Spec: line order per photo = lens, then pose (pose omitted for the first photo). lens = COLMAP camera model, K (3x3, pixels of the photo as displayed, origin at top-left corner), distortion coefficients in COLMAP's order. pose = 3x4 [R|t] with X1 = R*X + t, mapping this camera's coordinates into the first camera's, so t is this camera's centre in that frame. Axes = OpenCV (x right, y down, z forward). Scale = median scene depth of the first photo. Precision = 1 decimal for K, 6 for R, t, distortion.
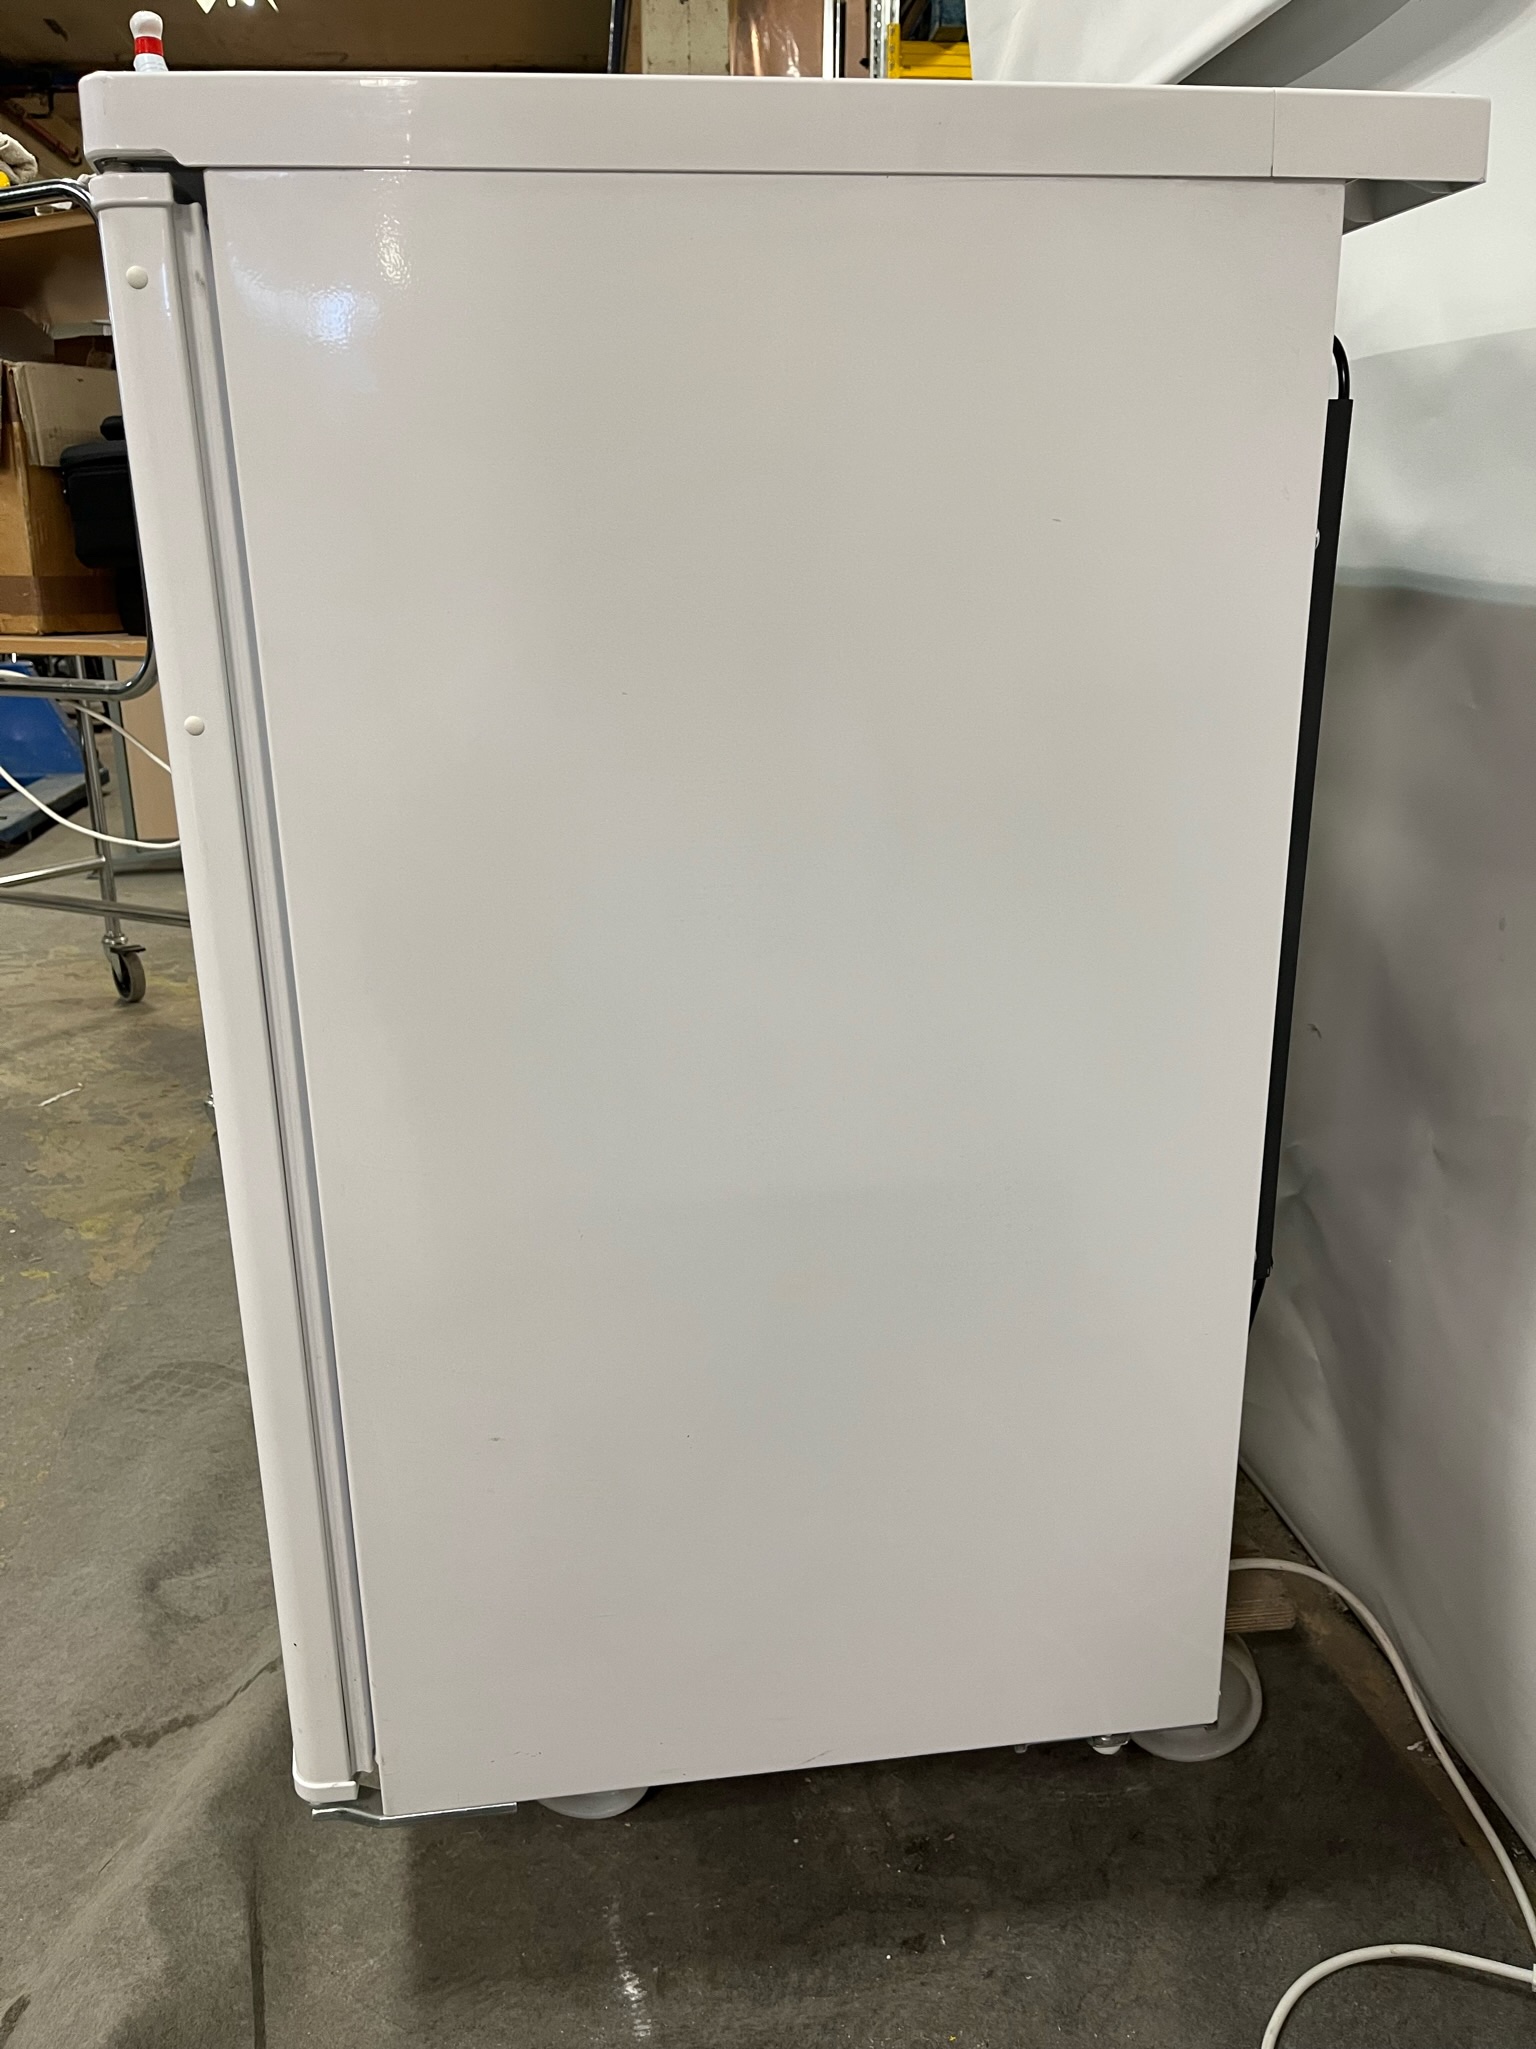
lens RADIAL K [[1571.5, 0, 761.0], [0, 1571.5, 1019.5], [0, 0, 1]] dist [0.088696, -0.141134]
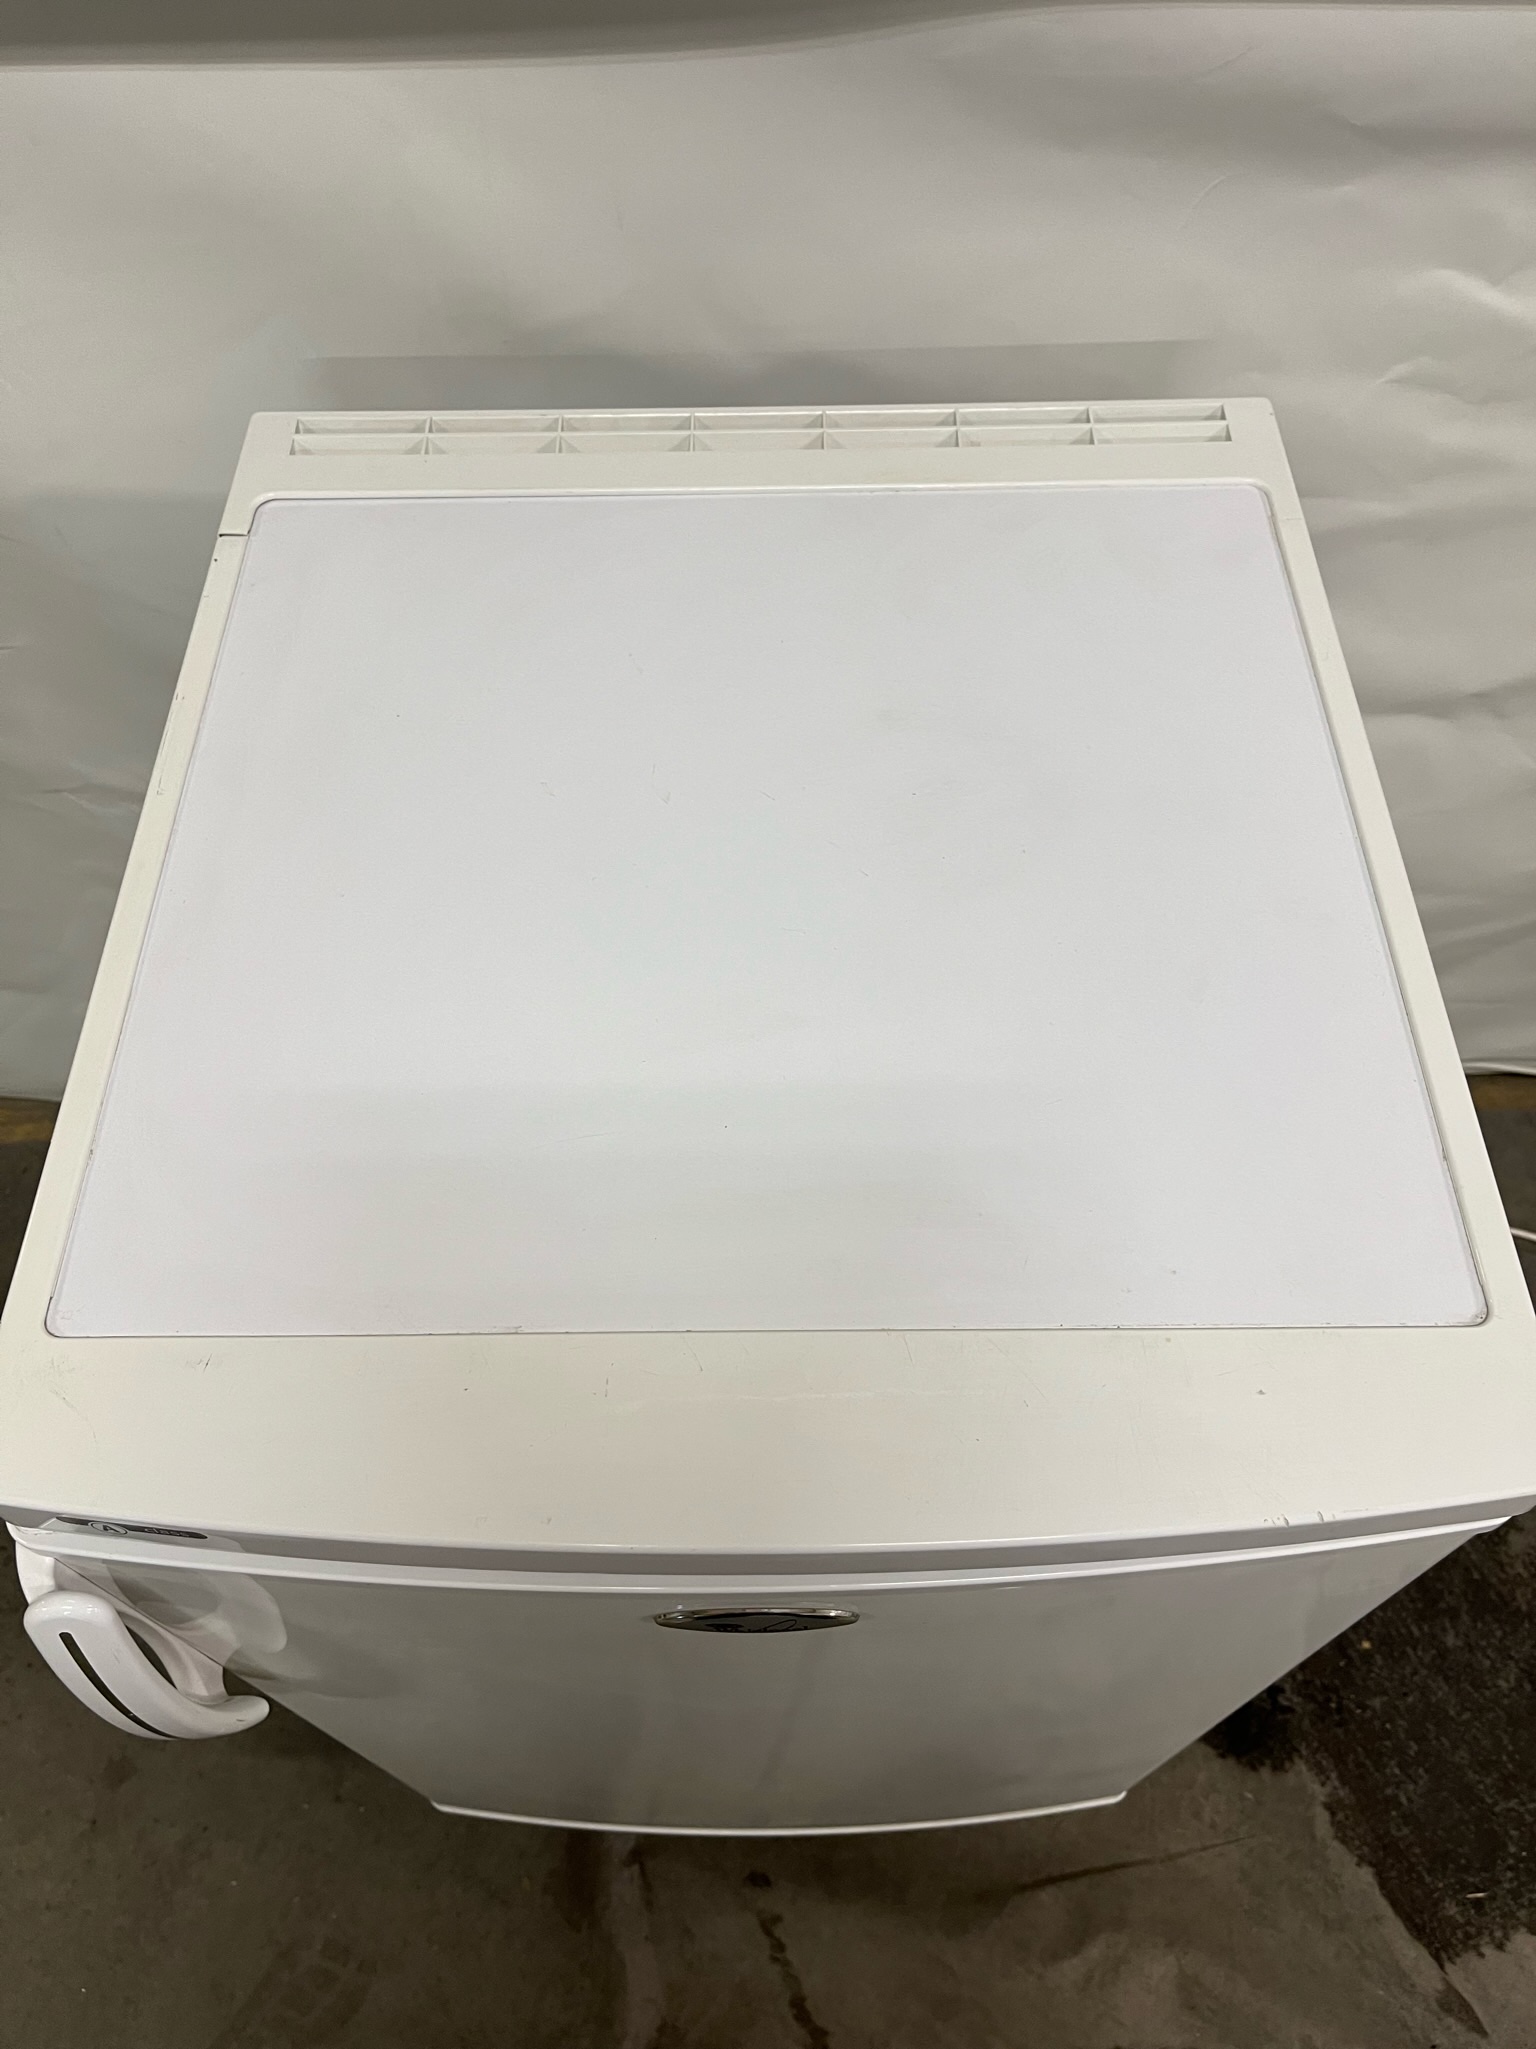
lens RADIAL K [[1571.5, 0, 761.0], [0, 1571.5, 1019.5], [0, 0, 1]] dist [0.088696, -0.141134]
pose [[0.114225, -0.828423, 0.548331, -0.468581], [0.301668, 0.554805, 0.775363, -0.972377], [-0.946546, 0.076848, 0.313281, 0.712442]]
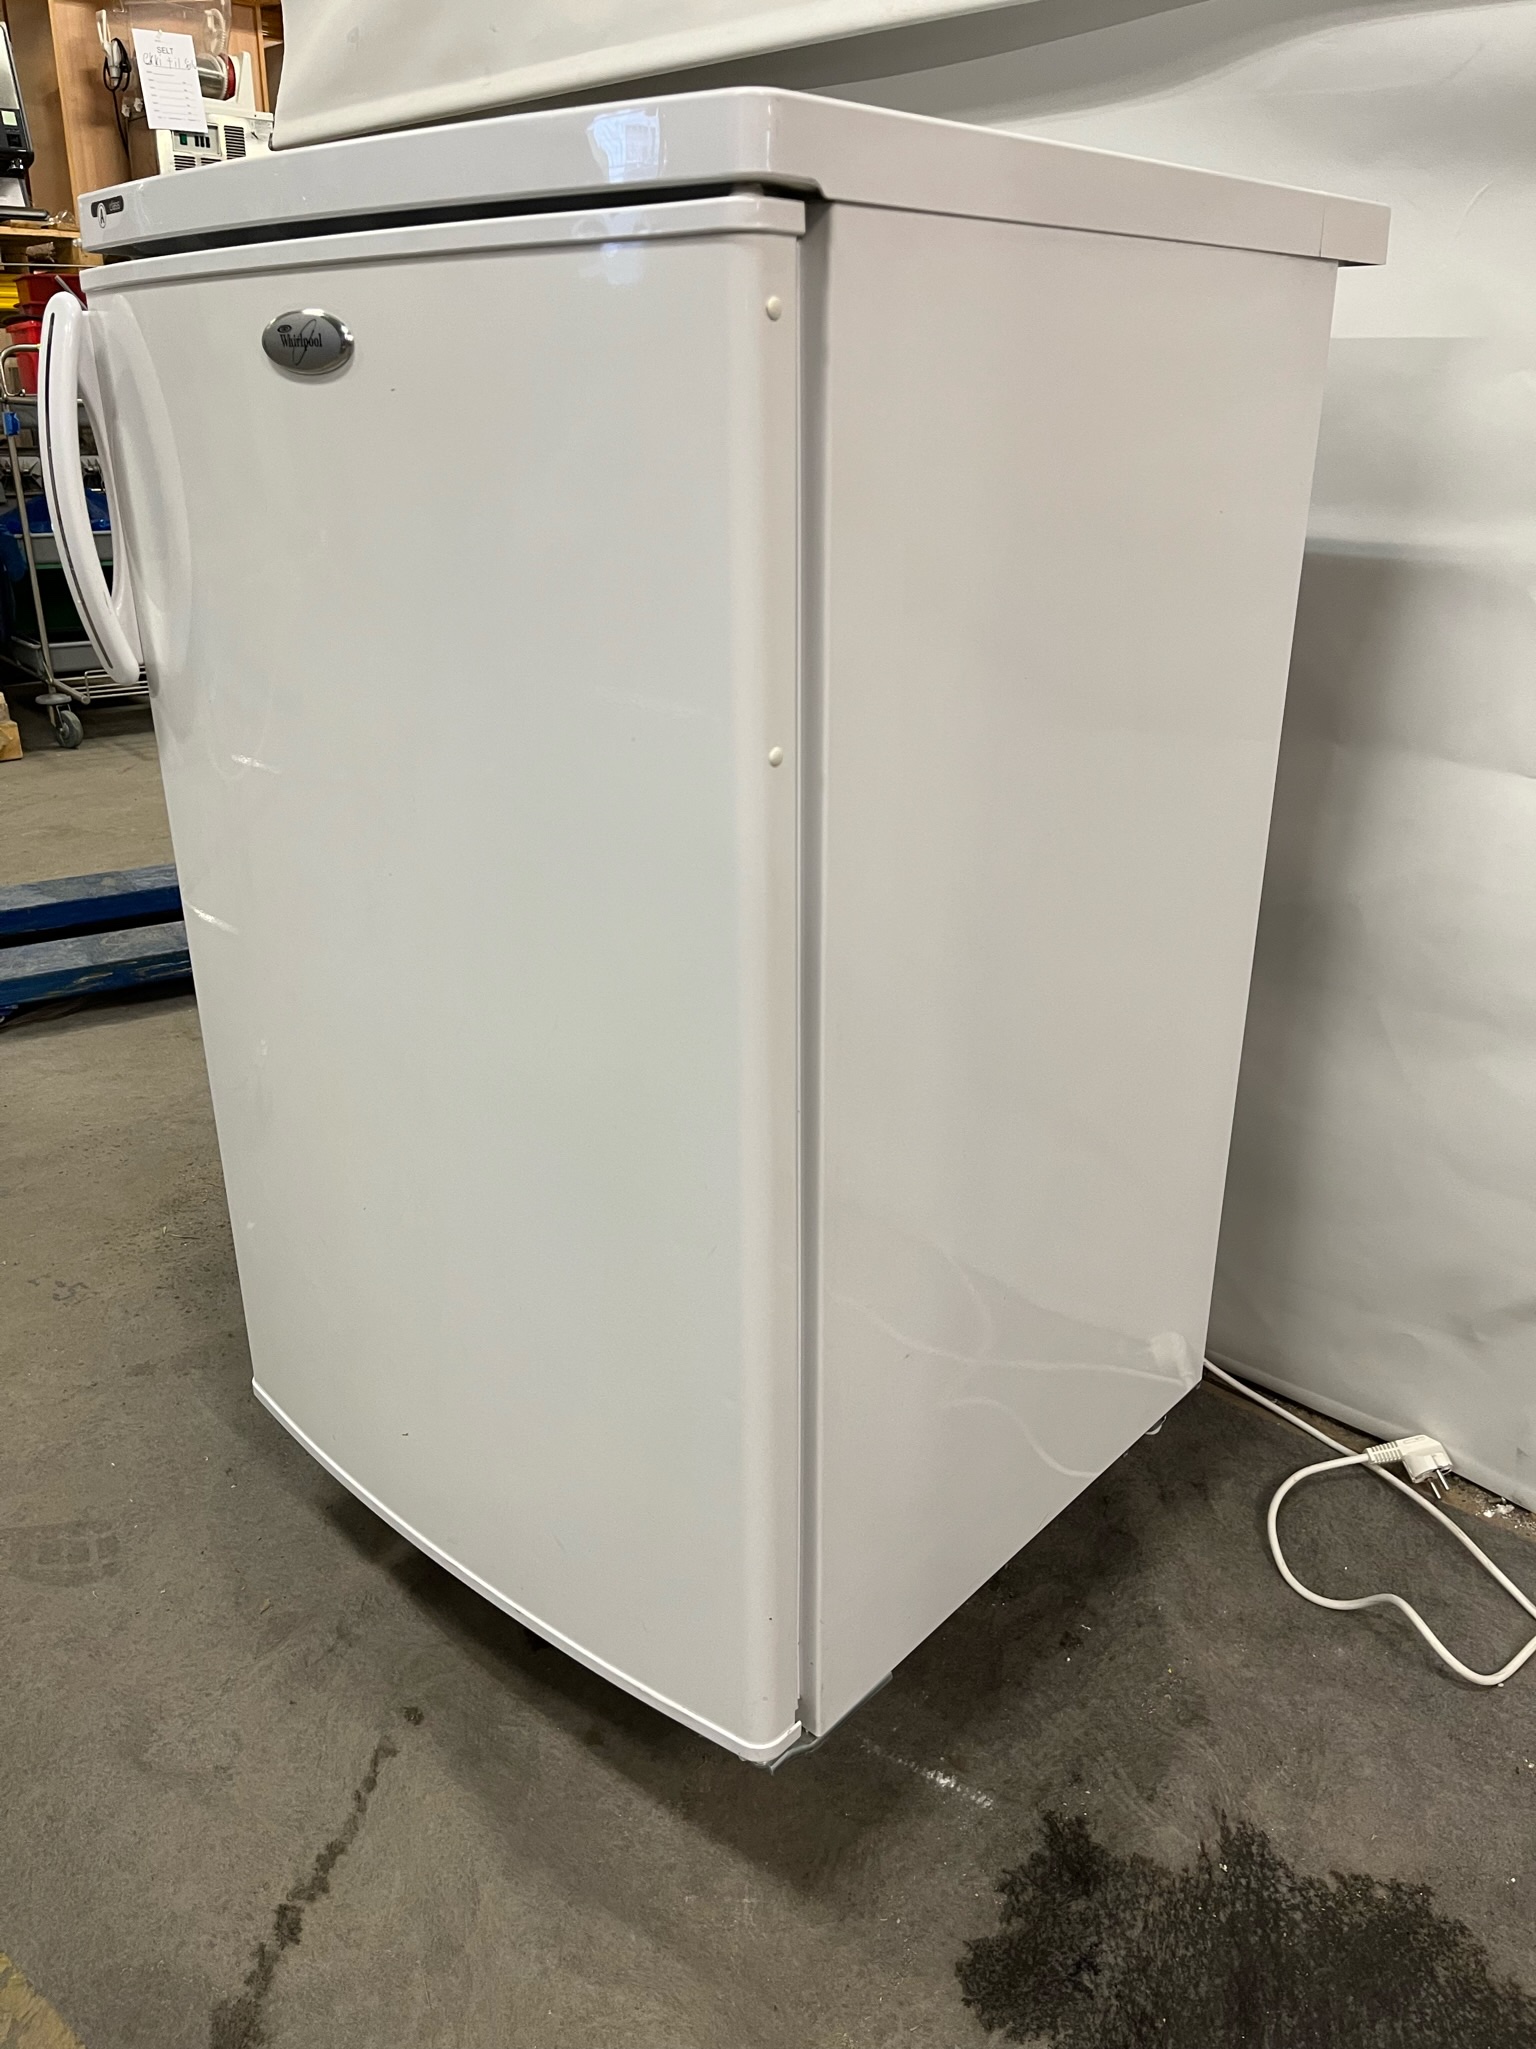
lens RADIAL K [[1546.5, 0, 769.0], [0, 1546.5, 1009.6], [0, 0, 1]] dist [0.088732, -0.137332]
pose [[0.753853, -0.228154, 0.616159, -0.711834], [0.184130, 0.973557, 0.135216, -0.115660], [-0.630716, 0.011520, 0.775928, 0.170137]]
